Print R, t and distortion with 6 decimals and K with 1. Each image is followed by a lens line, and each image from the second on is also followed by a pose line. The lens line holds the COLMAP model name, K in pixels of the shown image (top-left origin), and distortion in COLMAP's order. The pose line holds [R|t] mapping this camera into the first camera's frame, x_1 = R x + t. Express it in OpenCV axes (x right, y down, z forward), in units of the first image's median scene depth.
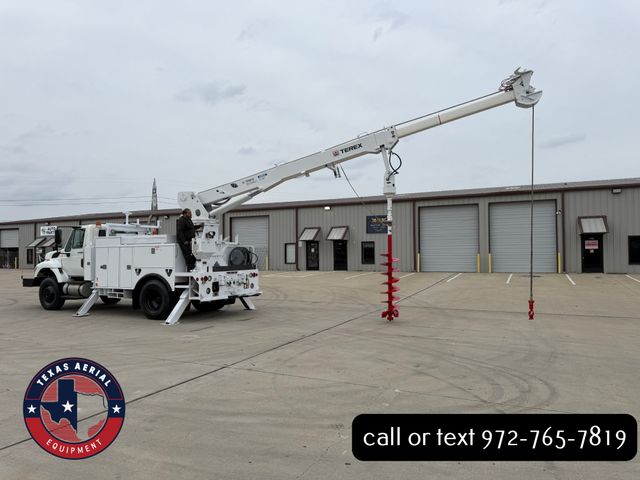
lens RADIAL K [[446.0, 0, 320.0], [0, 446.0, 240.0], [0, 0, 1]] dist [0.105529, -0.153534]
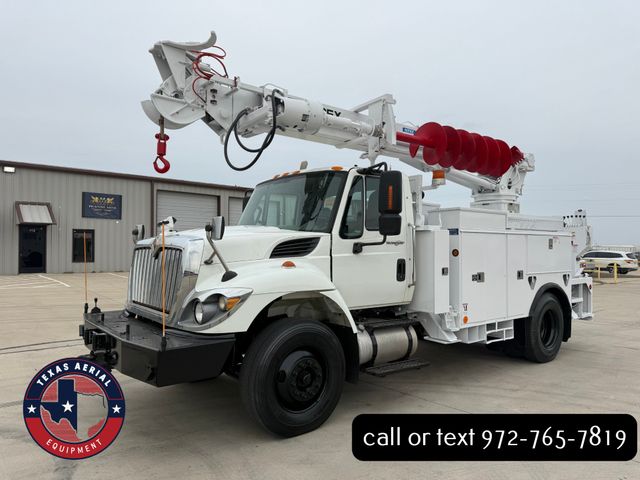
lens RADIAL K [[446.0, 0, 320.0], [0, 446.0, 240.0], [0, 0, 1]] dist [0.105529, -0.153534]
pose [[0.403005, 0.027130, 0.914796, -0.863337], [-0.038756, 0.999170, -0.012559, 0.032039], [-0.914377, -0.030393, 0.403722, 0.880201]]
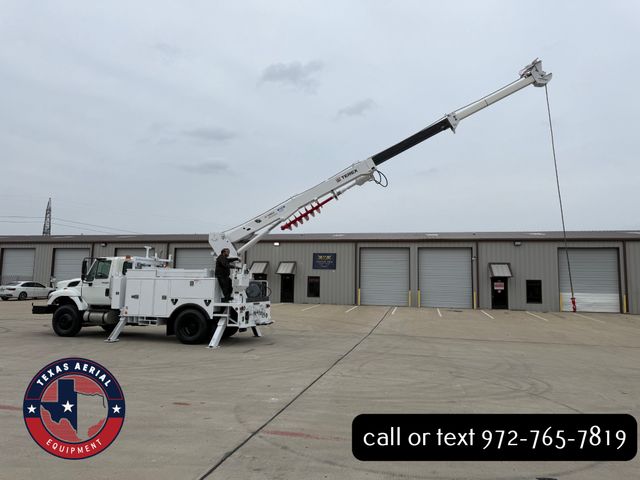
lens RADIAL K [[441.1, 0, 320.0], [0, 441.1, 240.0], [0, 0, 1]] dist [0.107237, -0.150899]
pose [[0.976268, 0.050031, 0.210706, -0.251099], [-0.034786, 0.996543, -0.075449, -0.010225], [-0.213753, 0.066328, 0.974633, -0.153534]]
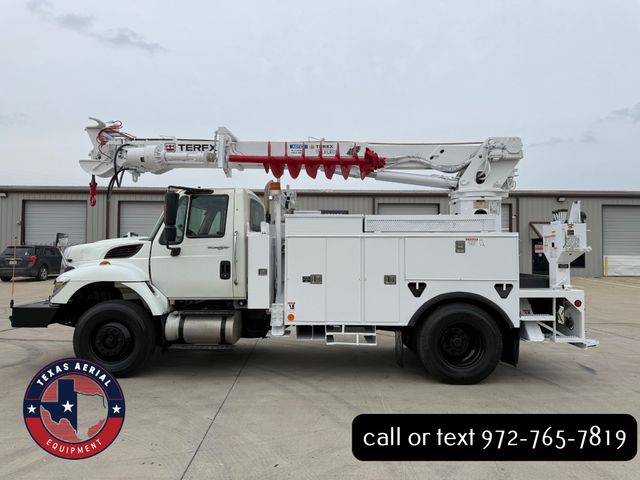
lens RADIAL K [[447.2, 0, 322.9], [0, 447.2, 236.7], [0, 0, 1]] dist [0.105192, -0.164339]
pose [[0.891441, 0.029995, 0.452143, -0.619285], [-0.026220, 0.999549, -0.014615, 0.020555], [-0.452377, 0.001173, 0.891826, 0.532591]]
